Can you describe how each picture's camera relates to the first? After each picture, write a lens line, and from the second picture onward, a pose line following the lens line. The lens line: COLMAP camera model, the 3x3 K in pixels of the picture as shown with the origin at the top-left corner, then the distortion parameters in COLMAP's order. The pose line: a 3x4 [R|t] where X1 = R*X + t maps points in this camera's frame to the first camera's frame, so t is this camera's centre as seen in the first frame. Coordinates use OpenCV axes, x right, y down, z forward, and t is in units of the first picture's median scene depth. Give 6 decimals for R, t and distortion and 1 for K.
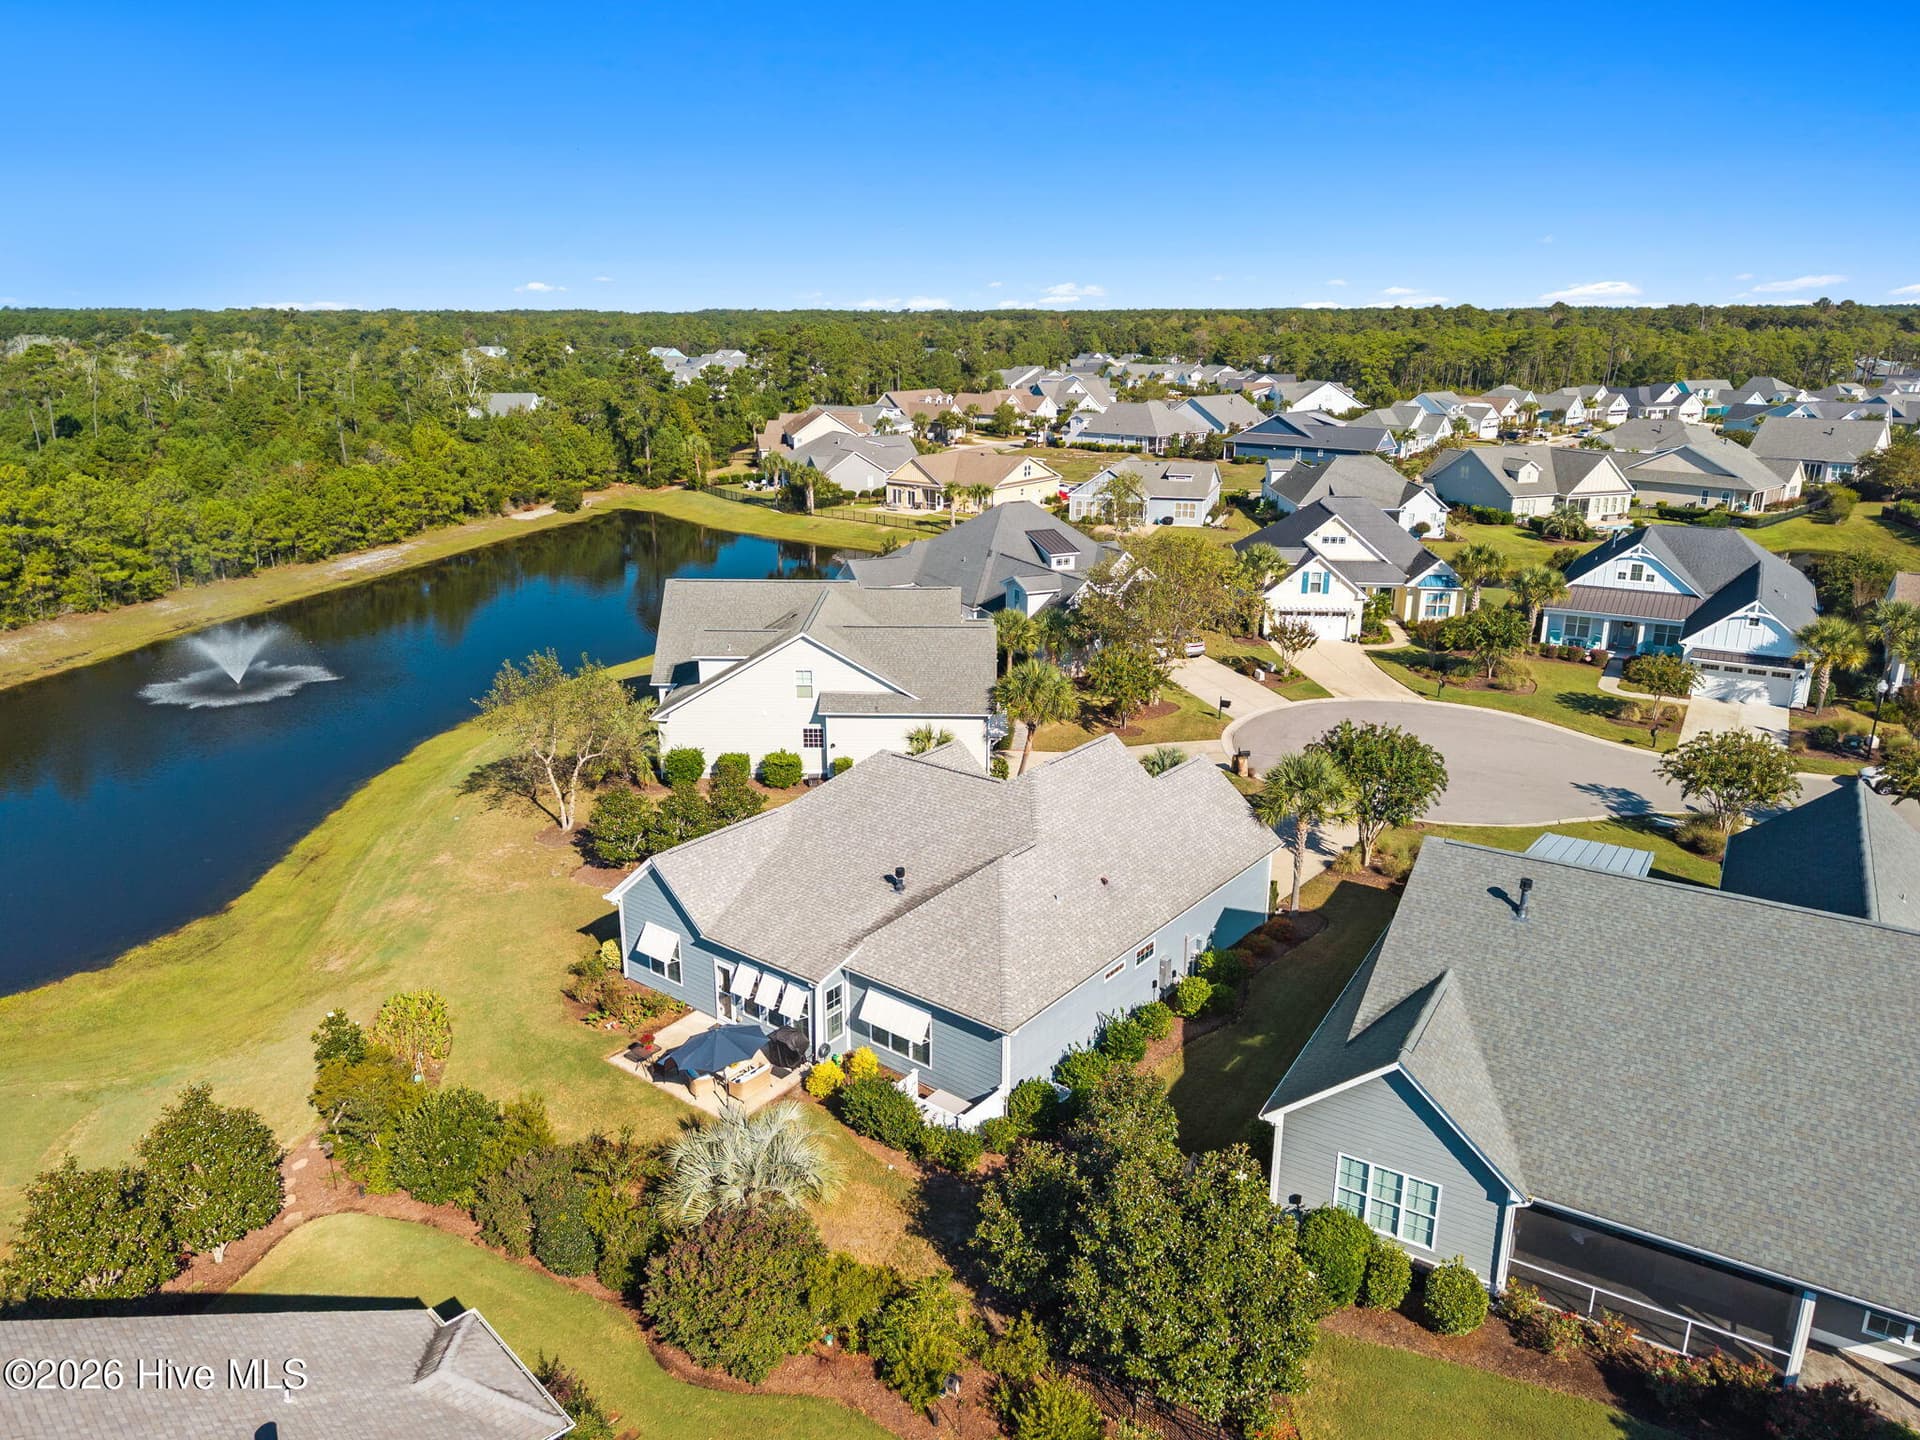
lens RADIAL K [[1312.7, 0, 960.0], [0, 1312.7, 720.0], [0, 0, 1]] dist [0.035122, -0.047100]
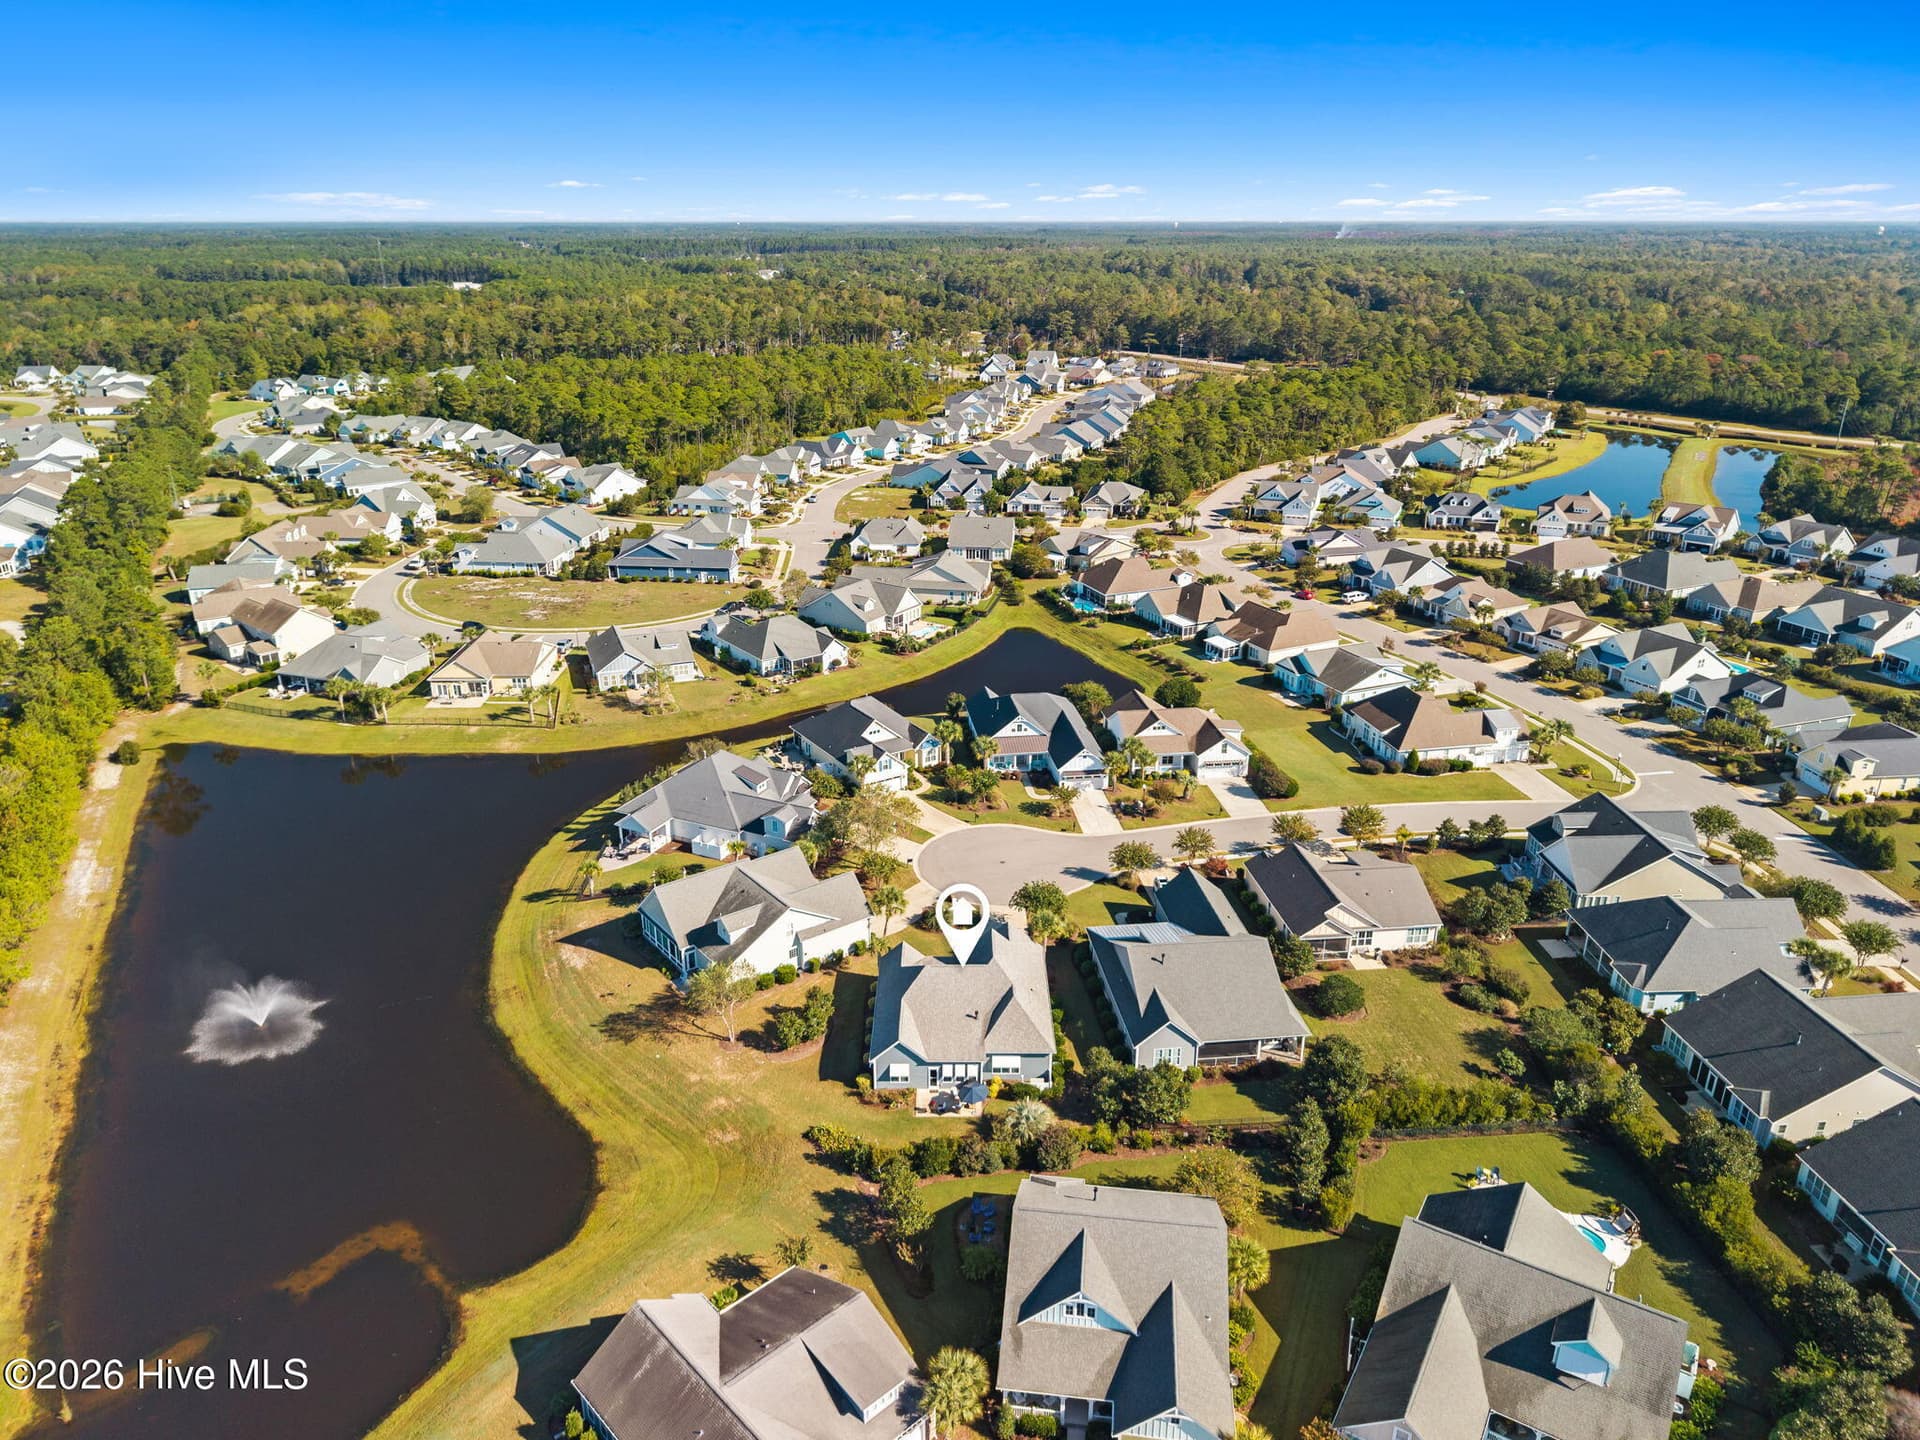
lens RADIAL K [[1312.7, 0, 960.0], [0, 1312.7, 720.0], [0, 0, 1]] dist [0.035122, -0.047100]
pose [[0.780468, -0.224776, 0.583391, -0.744560], [0.177492, 0.974402, 0.137979, -0.420164], [-0.599471, -0.004141, 0.800386, -0.575544]]
